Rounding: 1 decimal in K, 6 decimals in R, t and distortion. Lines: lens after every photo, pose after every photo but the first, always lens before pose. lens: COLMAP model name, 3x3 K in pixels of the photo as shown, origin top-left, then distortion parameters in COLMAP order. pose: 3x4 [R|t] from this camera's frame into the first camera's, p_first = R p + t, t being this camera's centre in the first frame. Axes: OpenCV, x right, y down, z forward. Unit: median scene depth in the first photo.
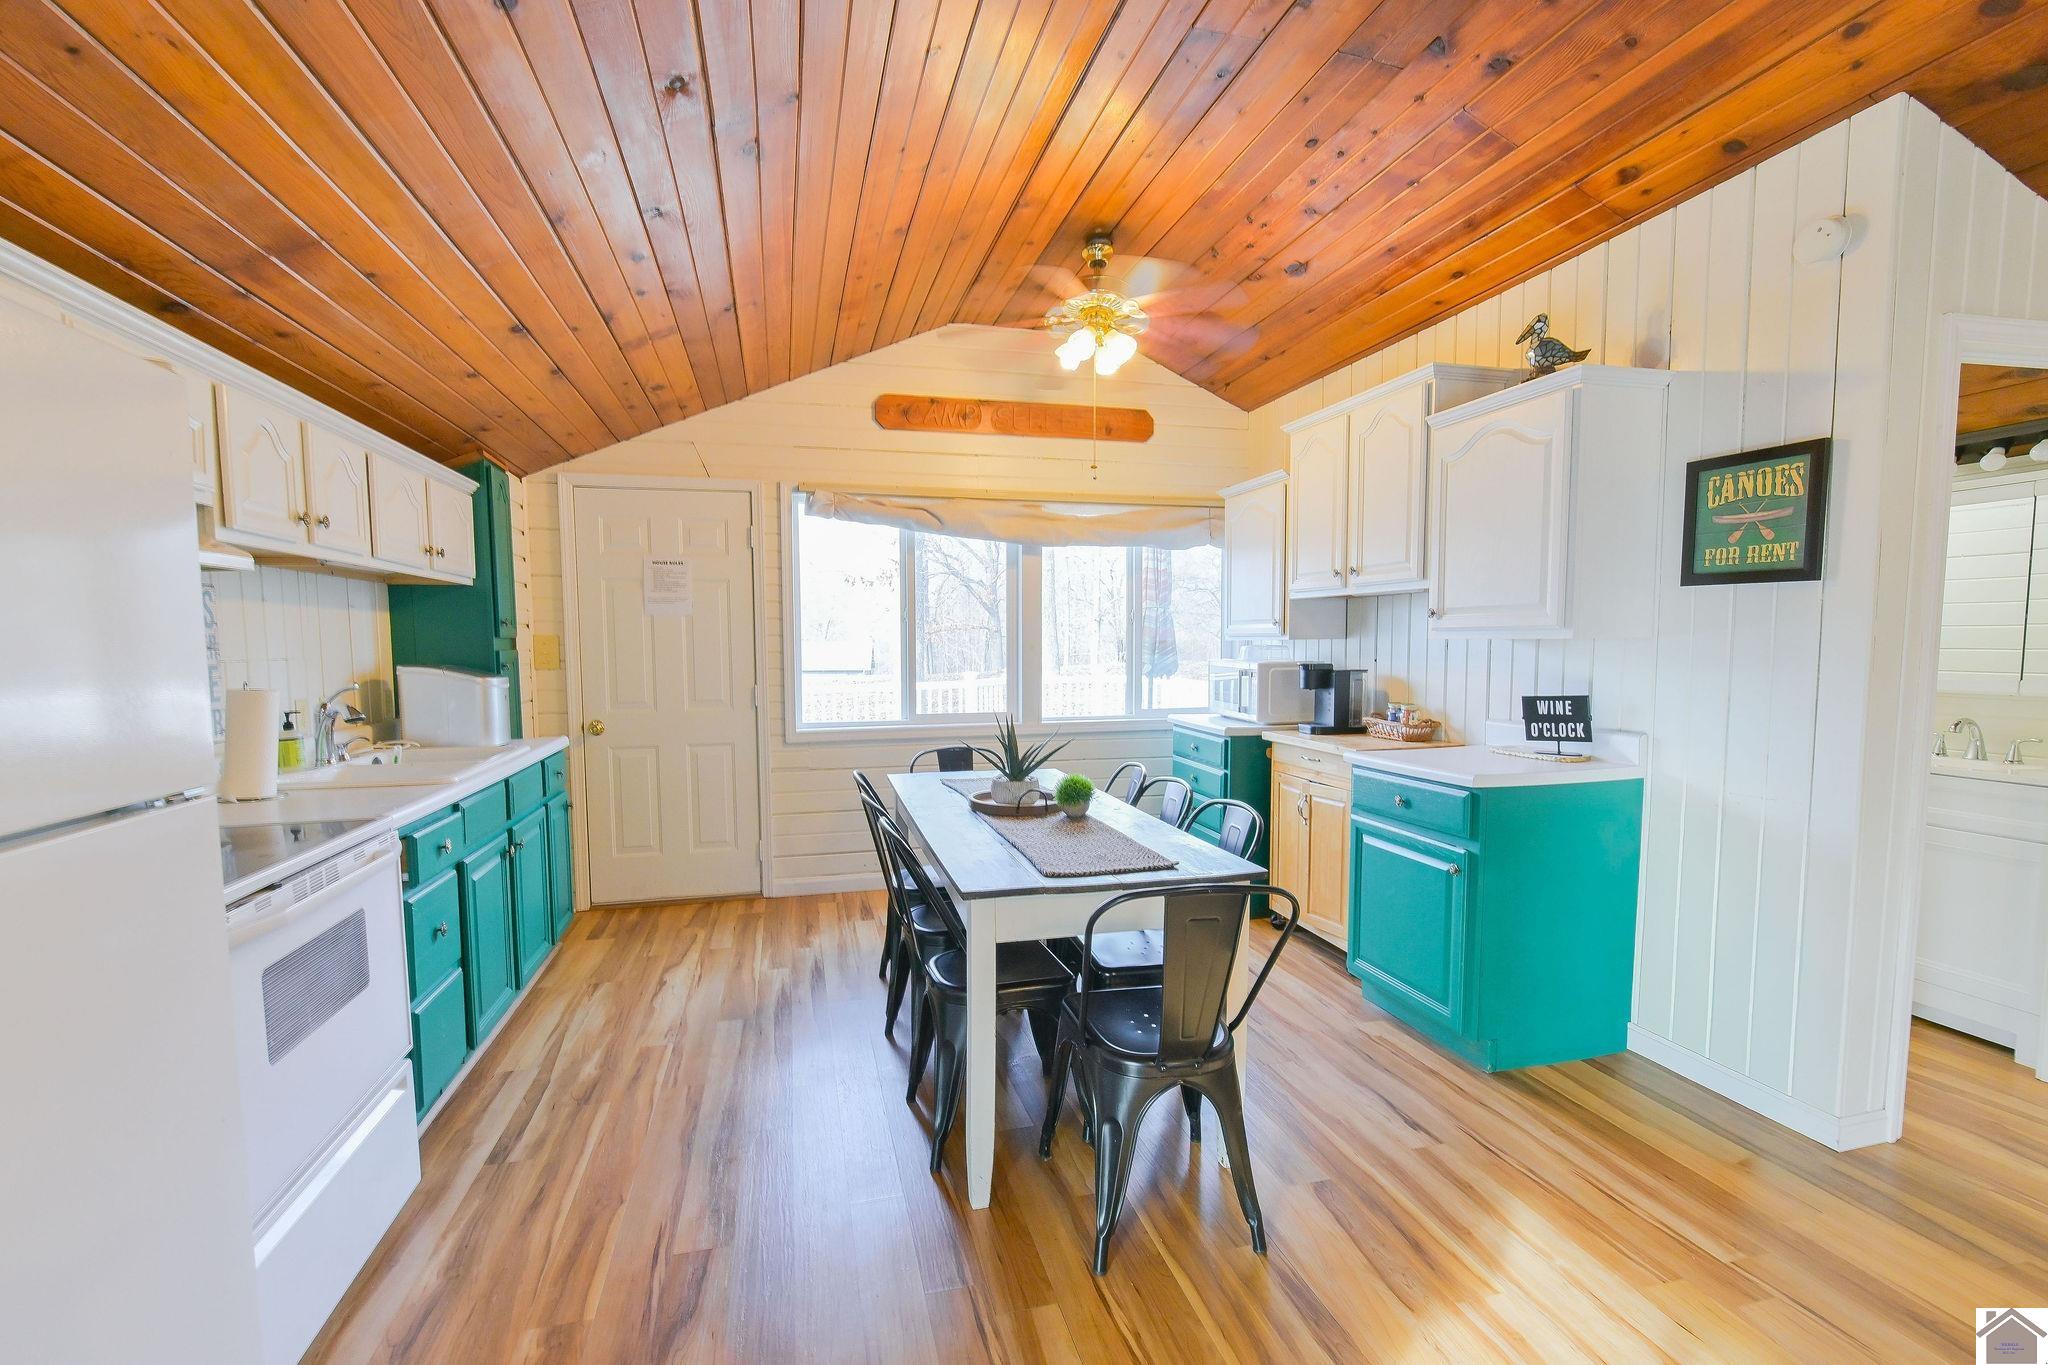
lens RADIAL K [[881.2, 0, 1001.1], [0, 881.2, 704.5], [0, 0, 1]] dist [-0.000459, -0.000025]
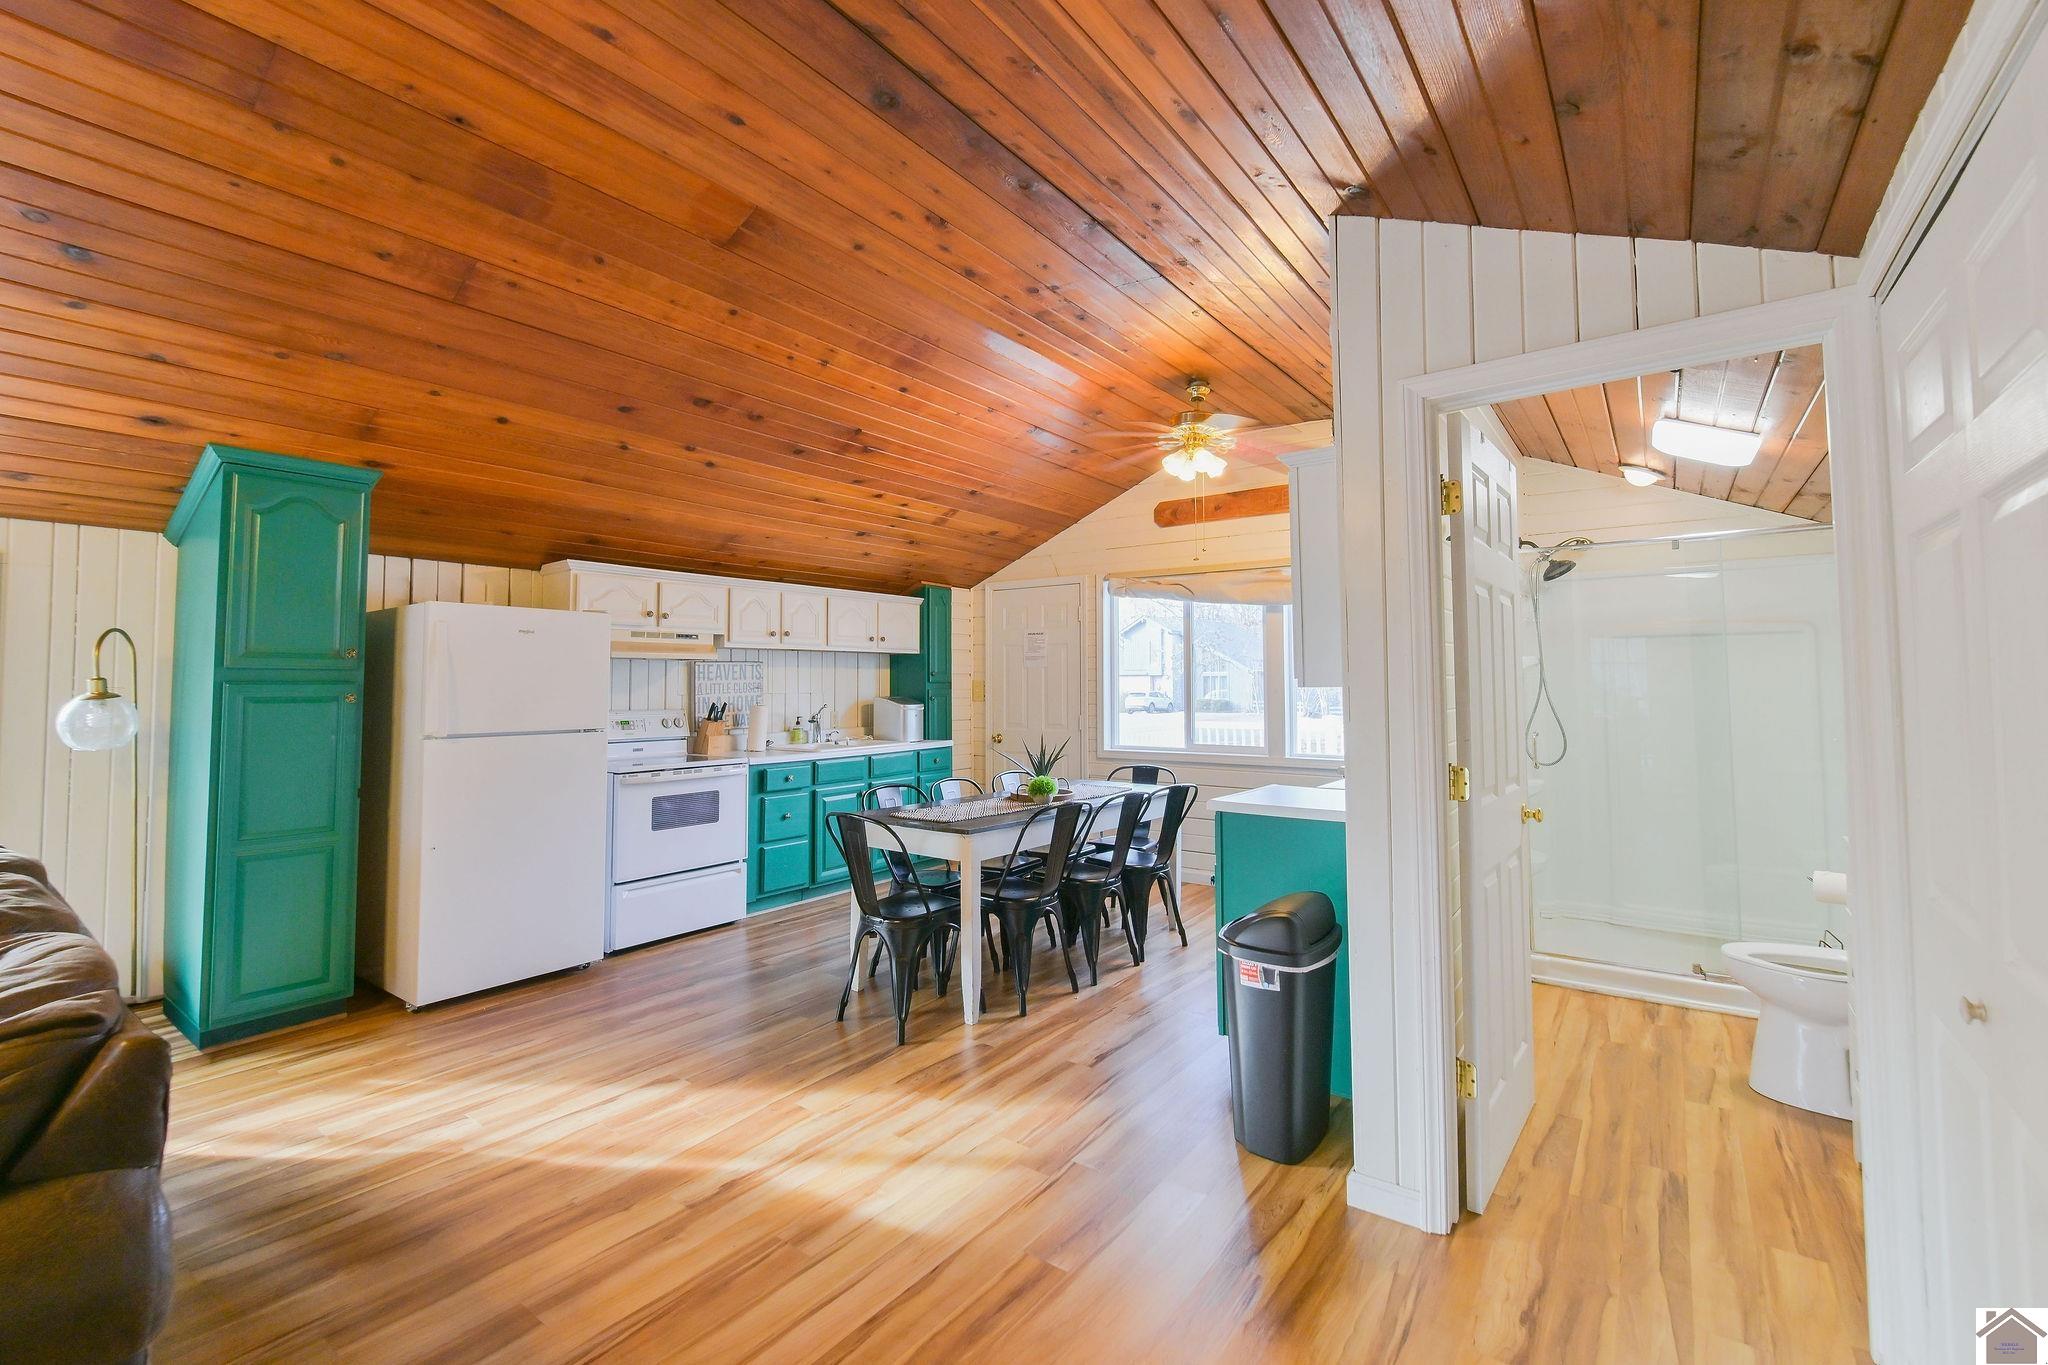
lens RADIAL K [[874.3, 0, 1027.2], [0, 874.3, 638.6], [0, 0, 1]] dist [0.000007, 0.000031]
pose [[0.642825, -0.035492, -0.765191, 0.900713], [-0.056636, 0.993990, -0.093684, -0.009357], [0.763917, 0.103559, 0.636951, 0.012980]]
